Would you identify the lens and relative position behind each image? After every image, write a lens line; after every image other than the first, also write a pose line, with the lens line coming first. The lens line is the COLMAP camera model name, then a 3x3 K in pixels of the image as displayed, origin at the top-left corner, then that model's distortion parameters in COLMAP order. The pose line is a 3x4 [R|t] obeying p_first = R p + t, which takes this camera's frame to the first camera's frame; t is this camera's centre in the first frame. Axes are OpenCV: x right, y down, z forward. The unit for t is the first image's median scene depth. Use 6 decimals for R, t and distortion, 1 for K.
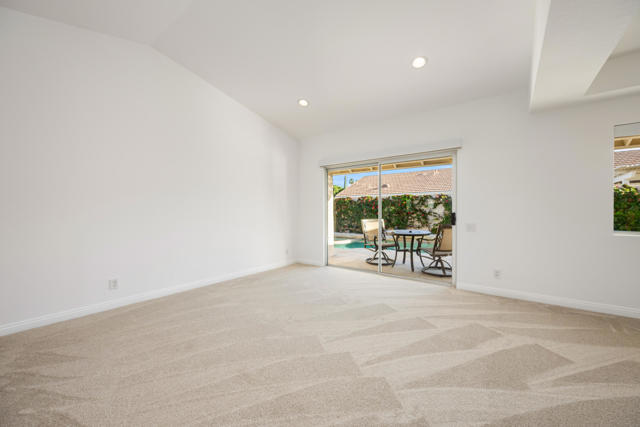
lens RADIAL K [[253.1, 0, 319.9], [0, 253.1, 213.3], [0, 0, 1]] dist [-0.001739, -0.000087]
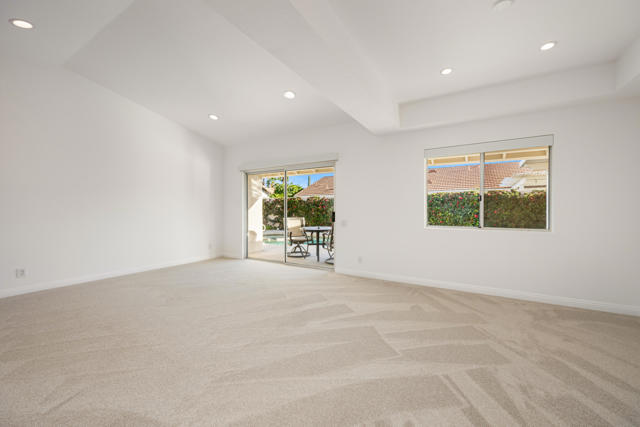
lens RADIAL K [[257.4, 0, 323.1], [0, 257.4, 210.3], [0, 0, 1]] dist [-0.000059, -0.000304]
pose [[0.993844, 0.003803, 0.110723, 0.240948], [-0.002784, 0.999952, -0.009360, 0.001950], [-0.110753, 0.008994, 0.993807, -0.182090]]
